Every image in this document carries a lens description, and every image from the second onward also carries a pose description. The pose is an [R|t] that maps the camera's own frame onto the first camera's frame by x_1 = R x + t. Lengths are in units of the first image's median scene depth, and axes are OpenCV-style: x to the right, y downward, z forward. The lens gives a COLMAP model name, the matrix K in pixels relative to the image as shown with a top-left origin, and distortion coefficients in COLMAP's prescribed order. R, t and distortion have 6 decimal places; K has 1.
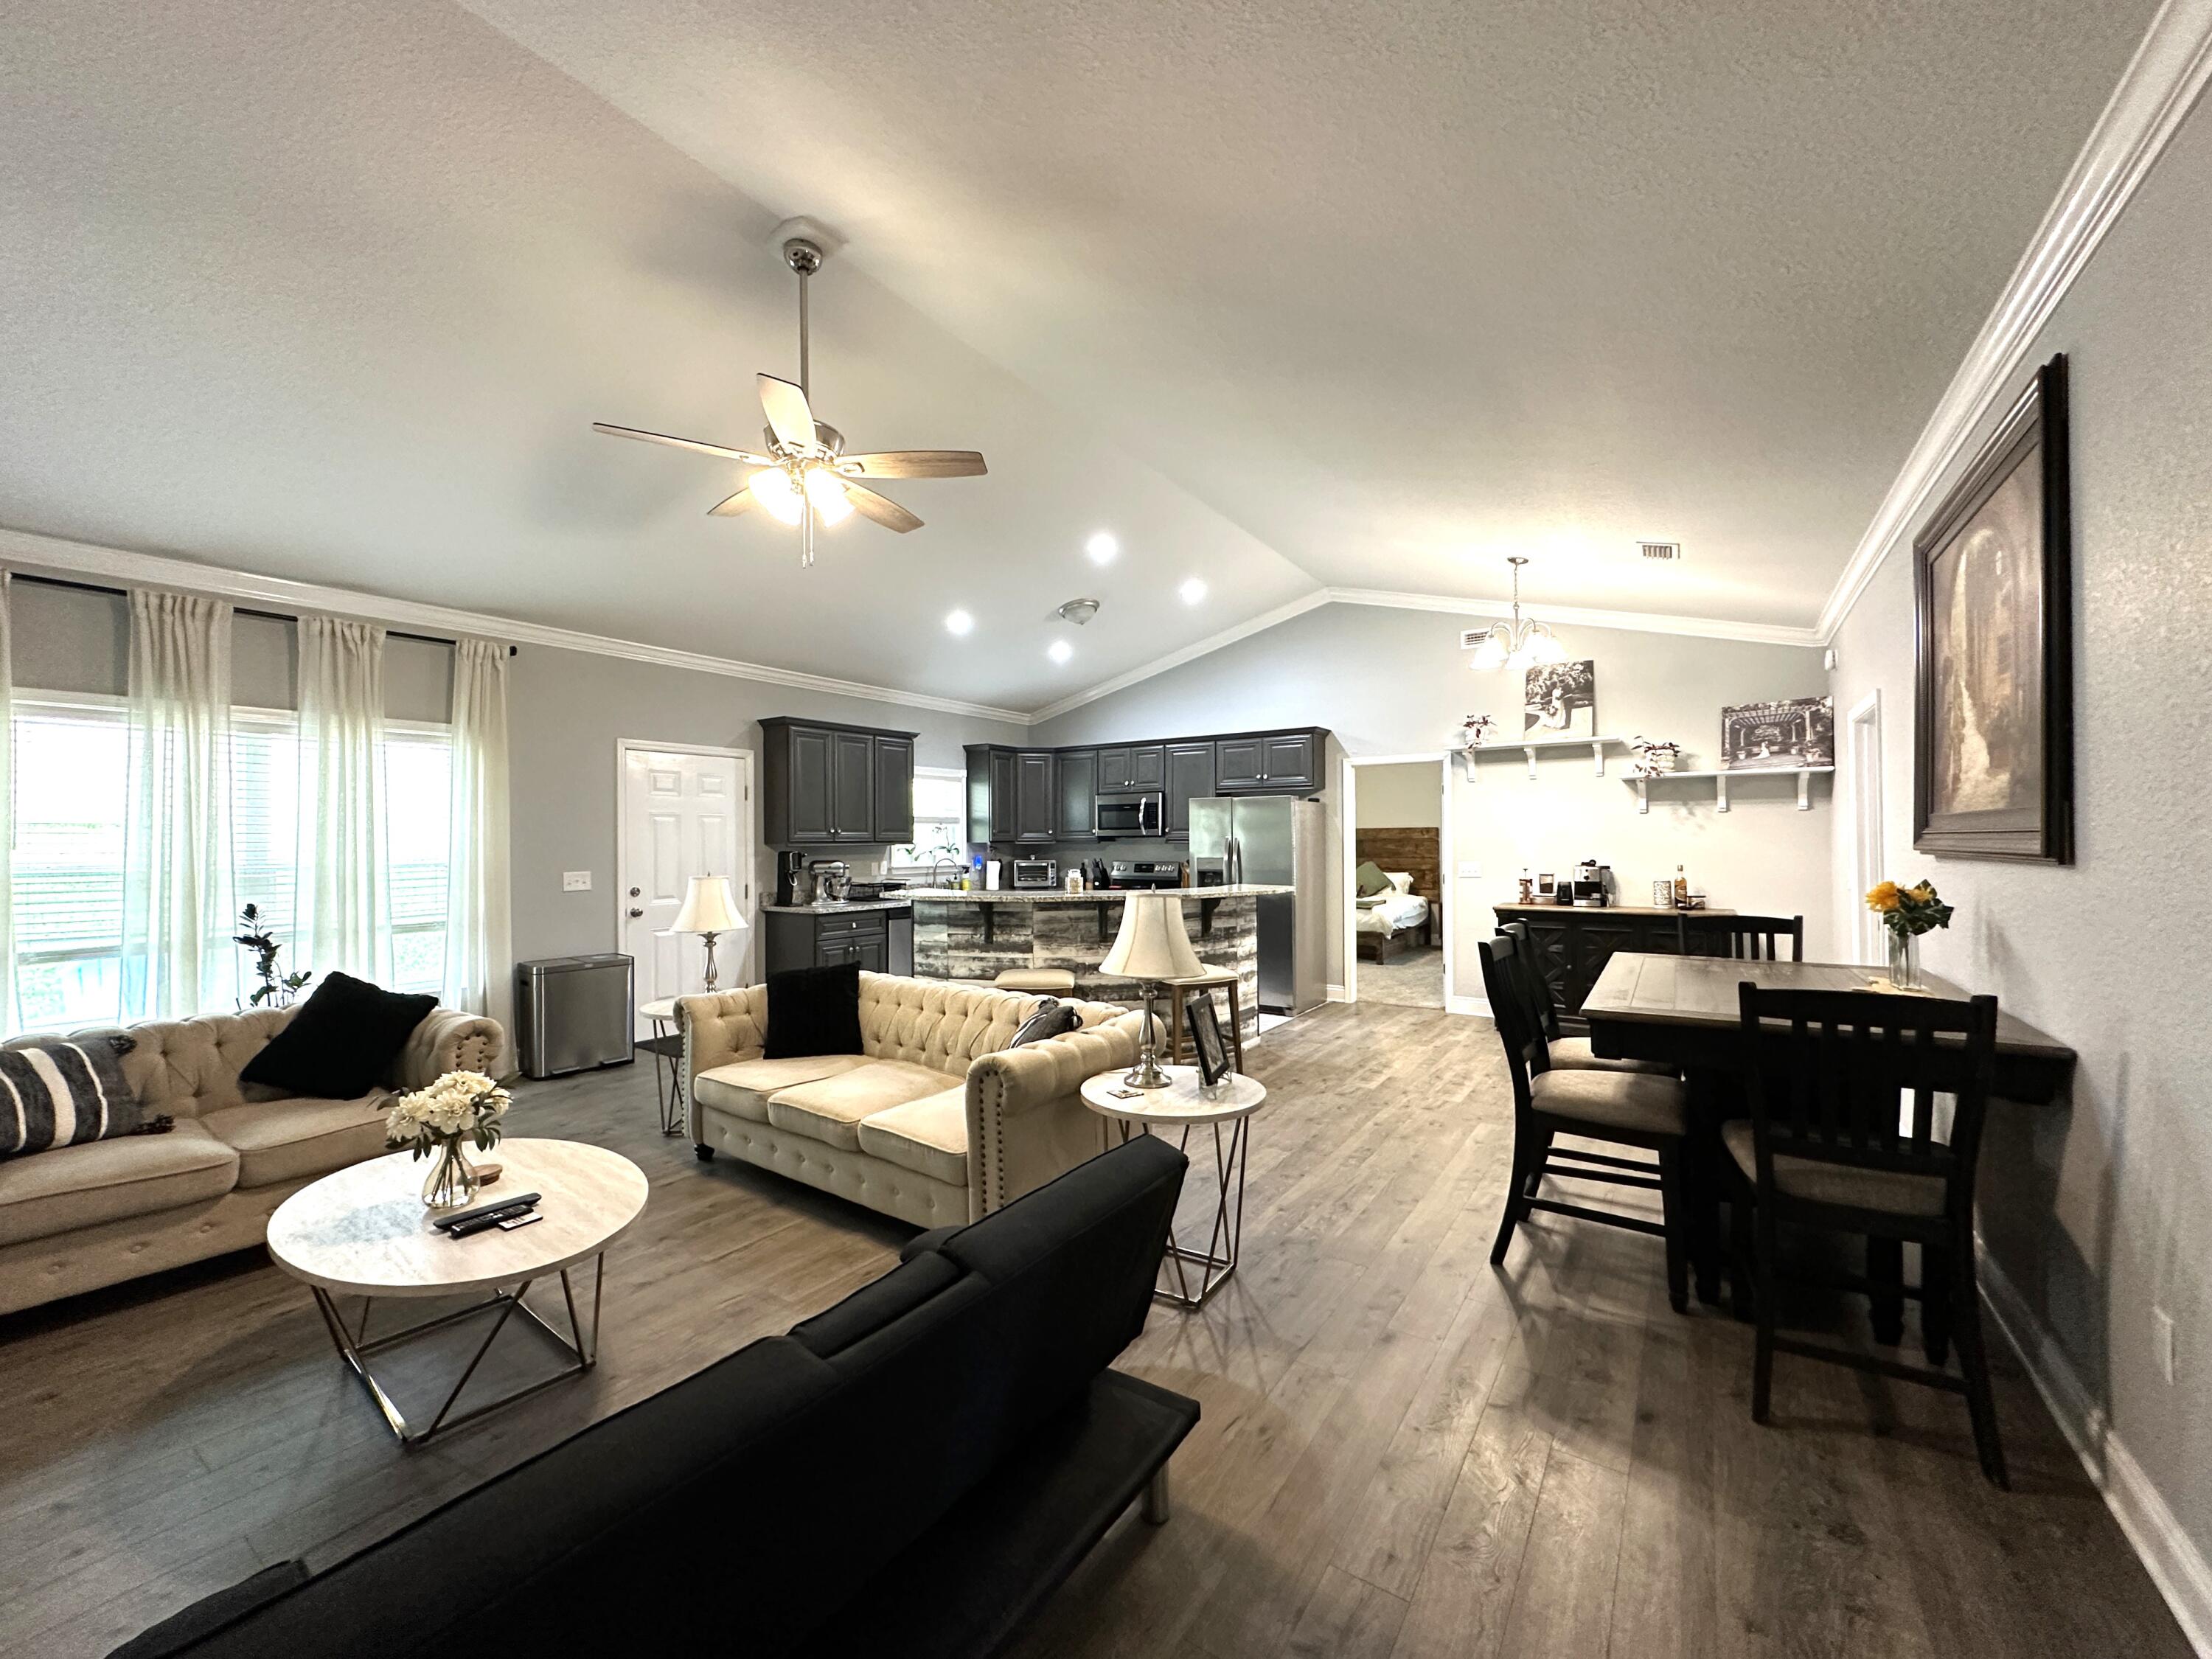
lens RADIAL K [[884.2, 0, 1103.8], [0, 884.2, 831.6], [0, 0, 1]] dist [-0.001646, 0.000142]
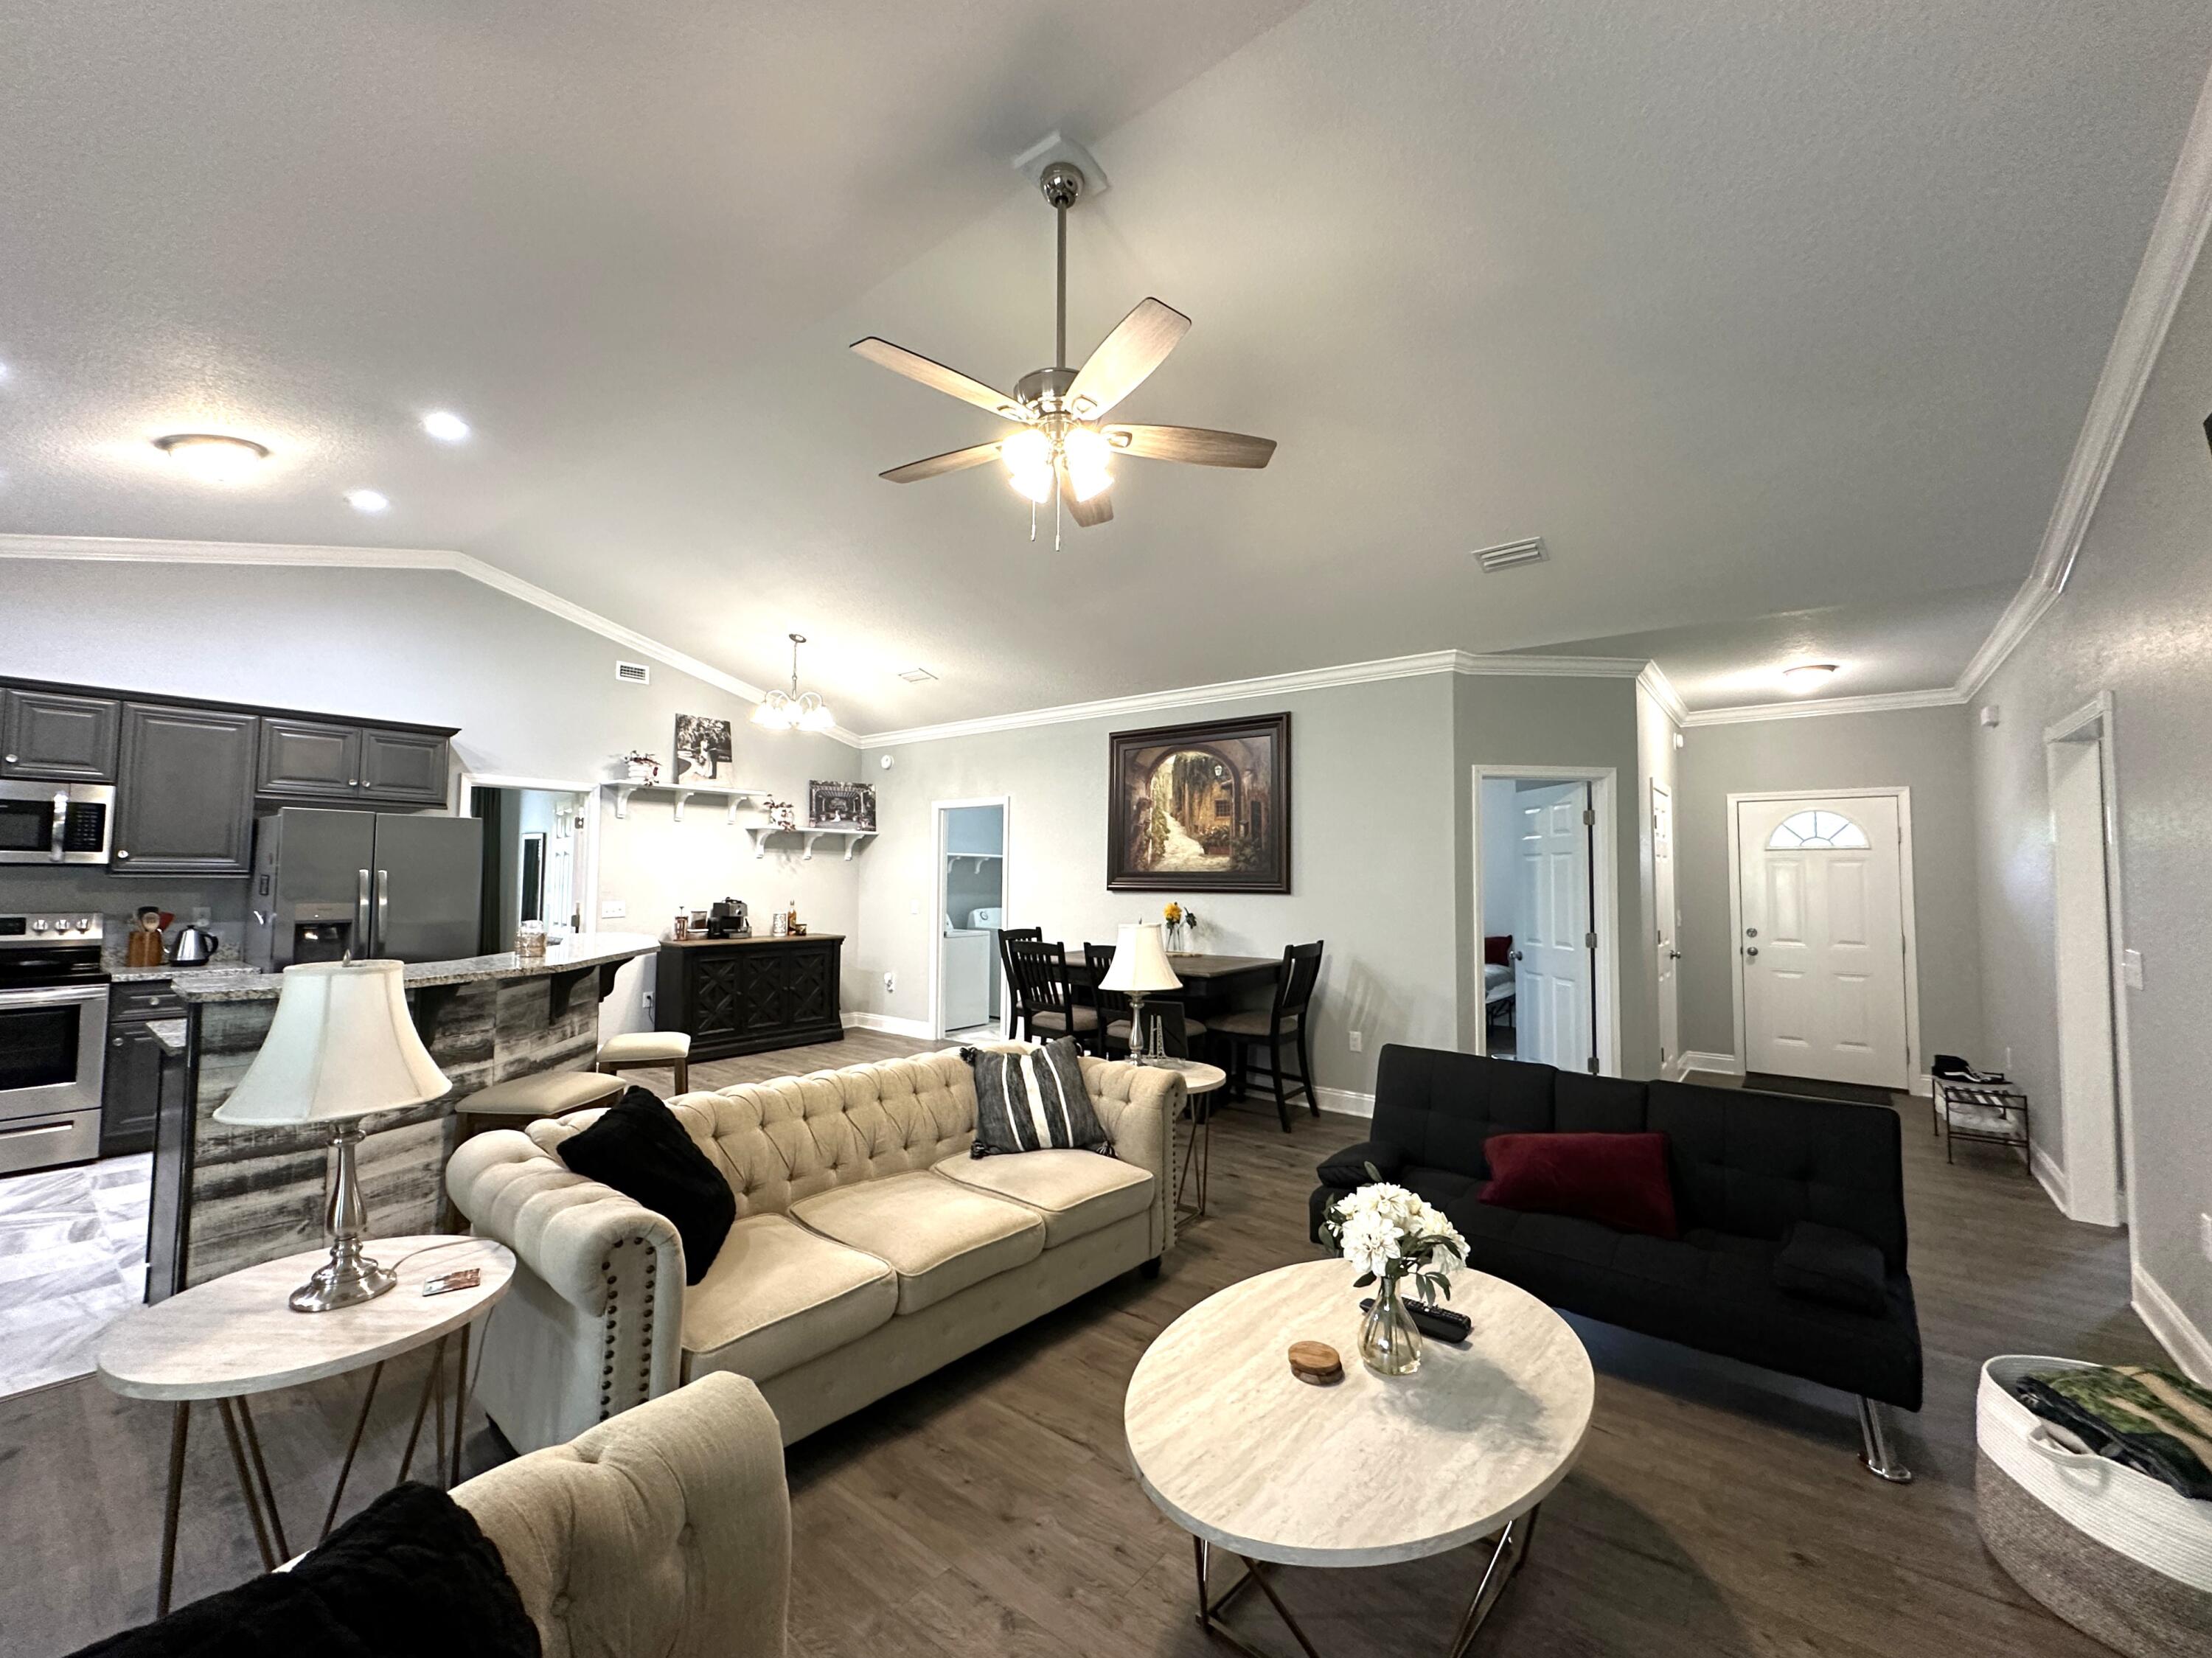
lens RADIAL K [[896.0, 0, 1105.7], [0, 896.0, 830.6], [0, 0, 1]] dist [-0.003815, 0.000646]
pose [[0.071026, 0.061203, 0.995595, -0.588548], [-0.019991, 0.998003, -0.059925, 0.005991], [-0.997274, -0.015647, 0.072108, 0.455623]]
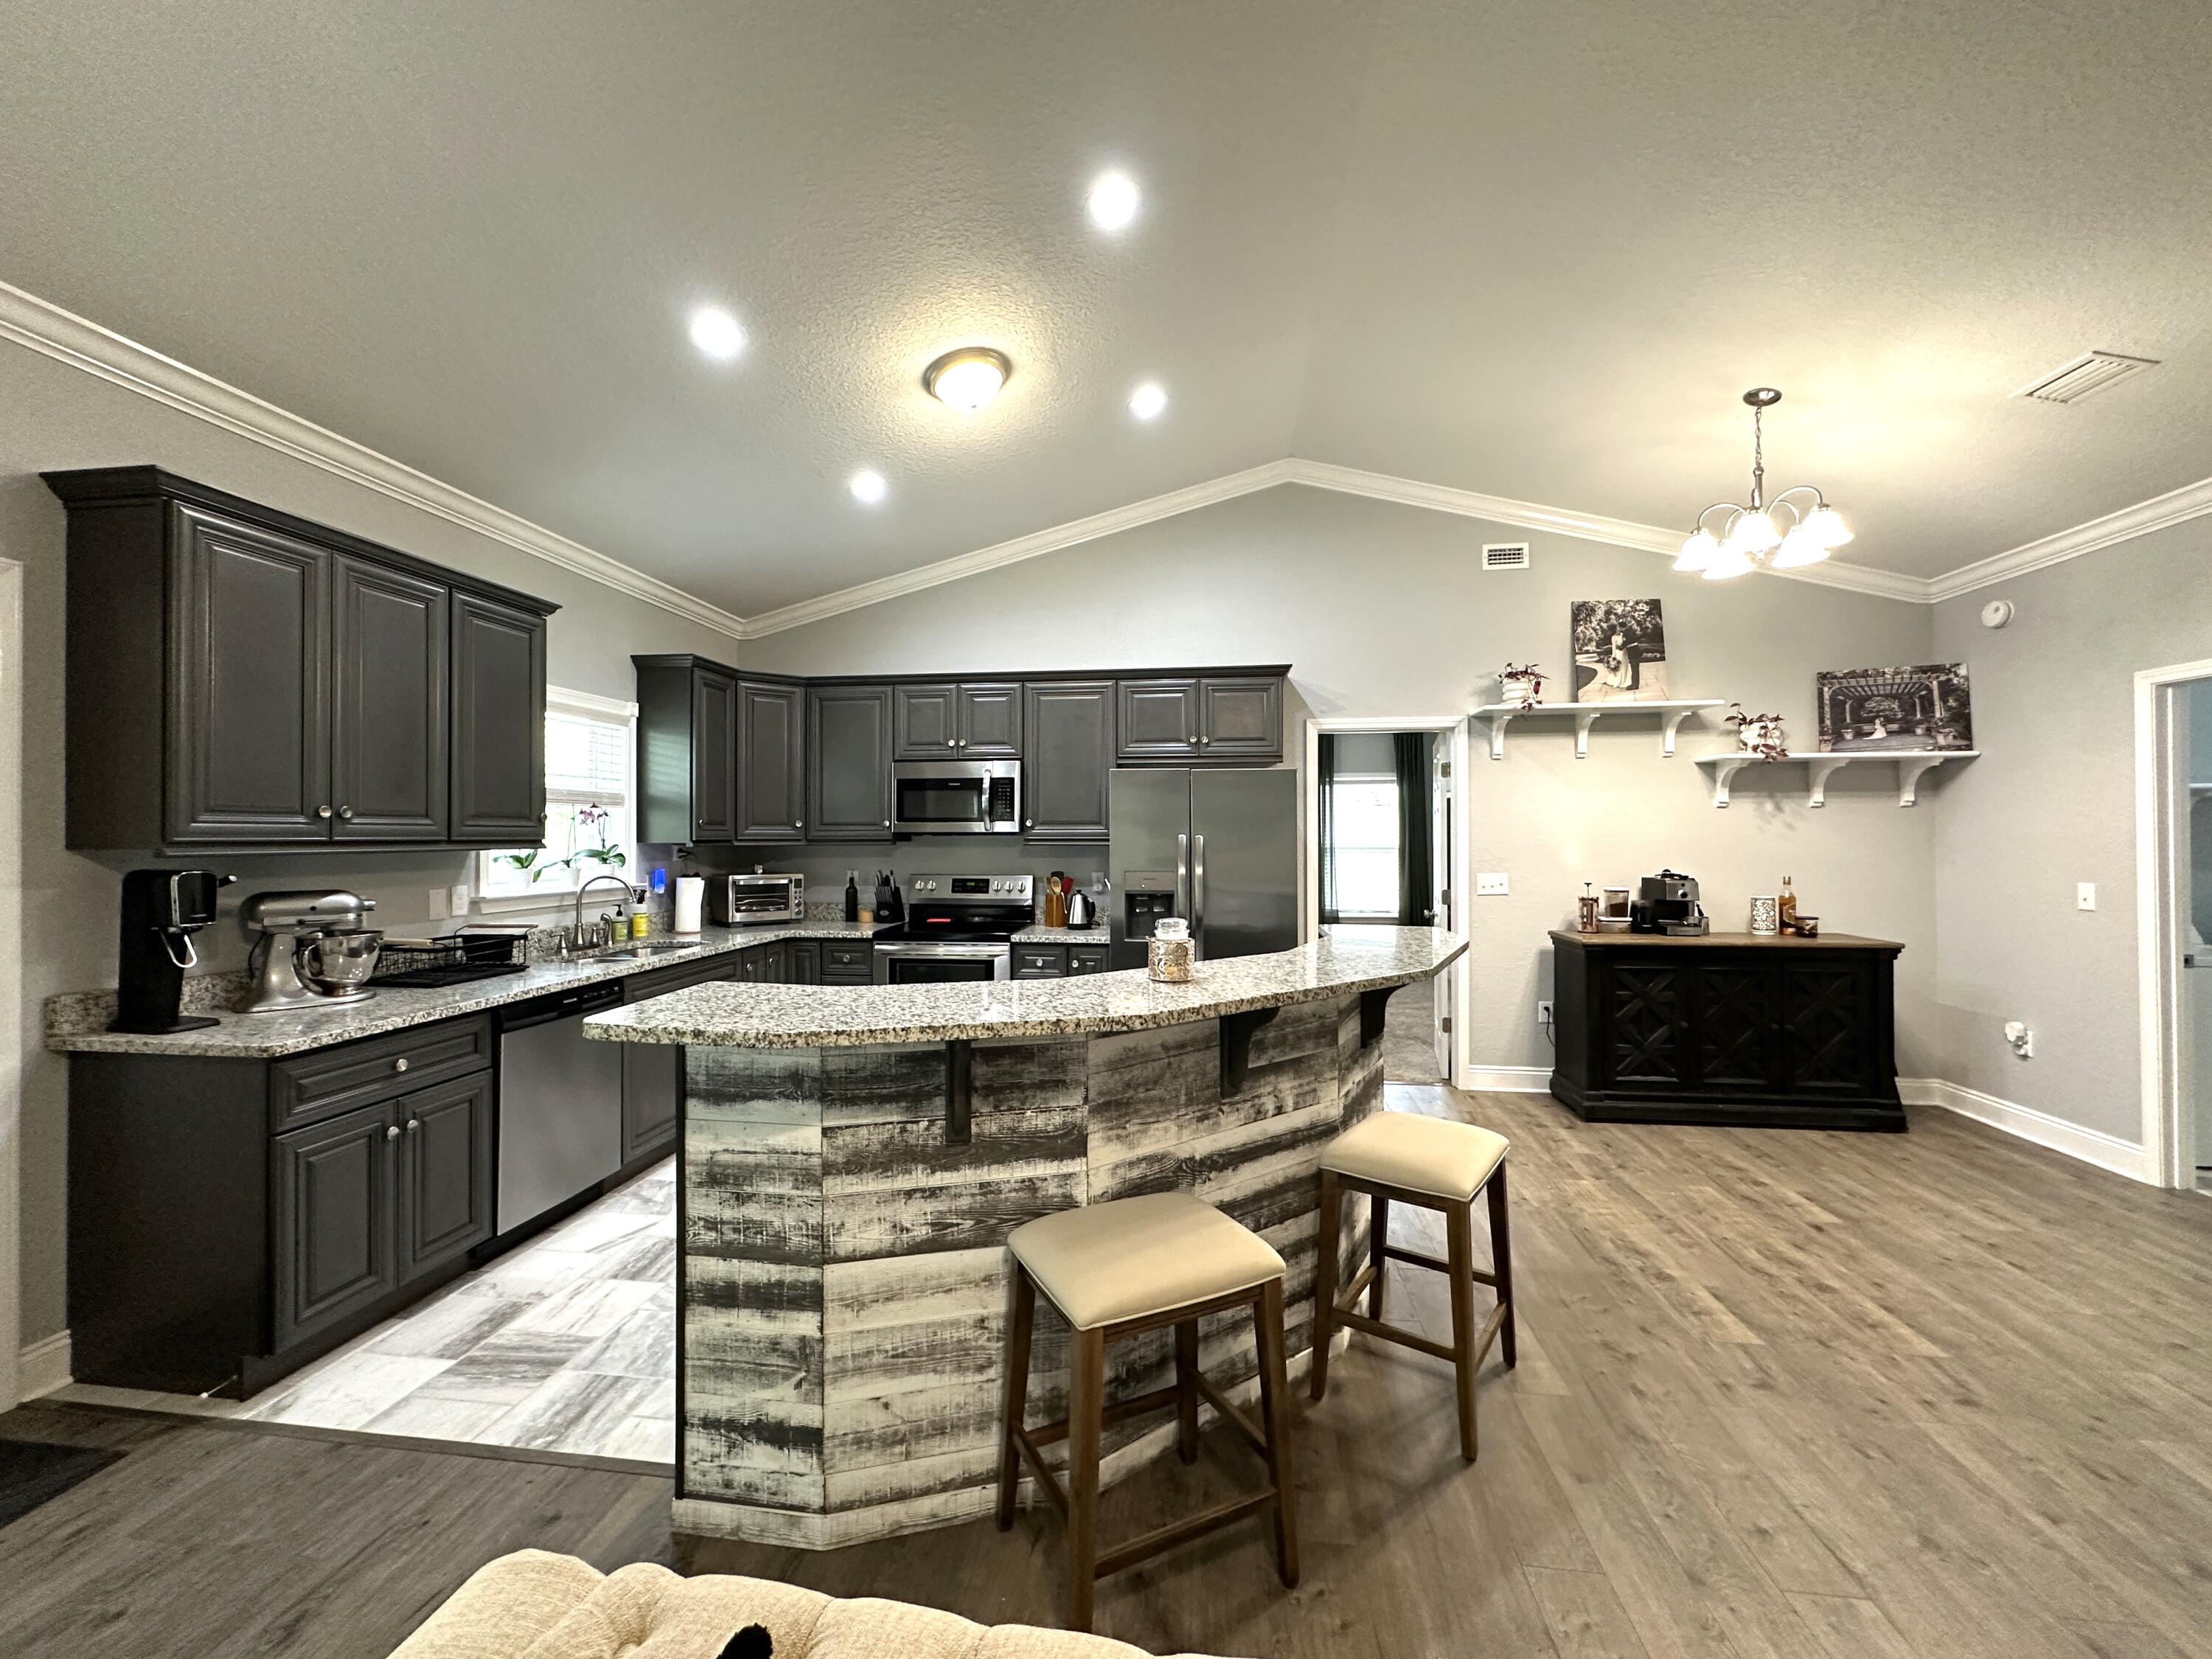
lens RADIAL K [[884.2, 0, 1103.8], [0, 884.2, 831.6], [0, 0, 1]] dist [-0.001646, 0.000142]
pose [[0.892728, 0.007890, 0.450527, -0.204137], [-0.009193, 0.999958, 0.000703, 0.004111], [-0.450502, -0.004769, 0.892763, 0.582130]]
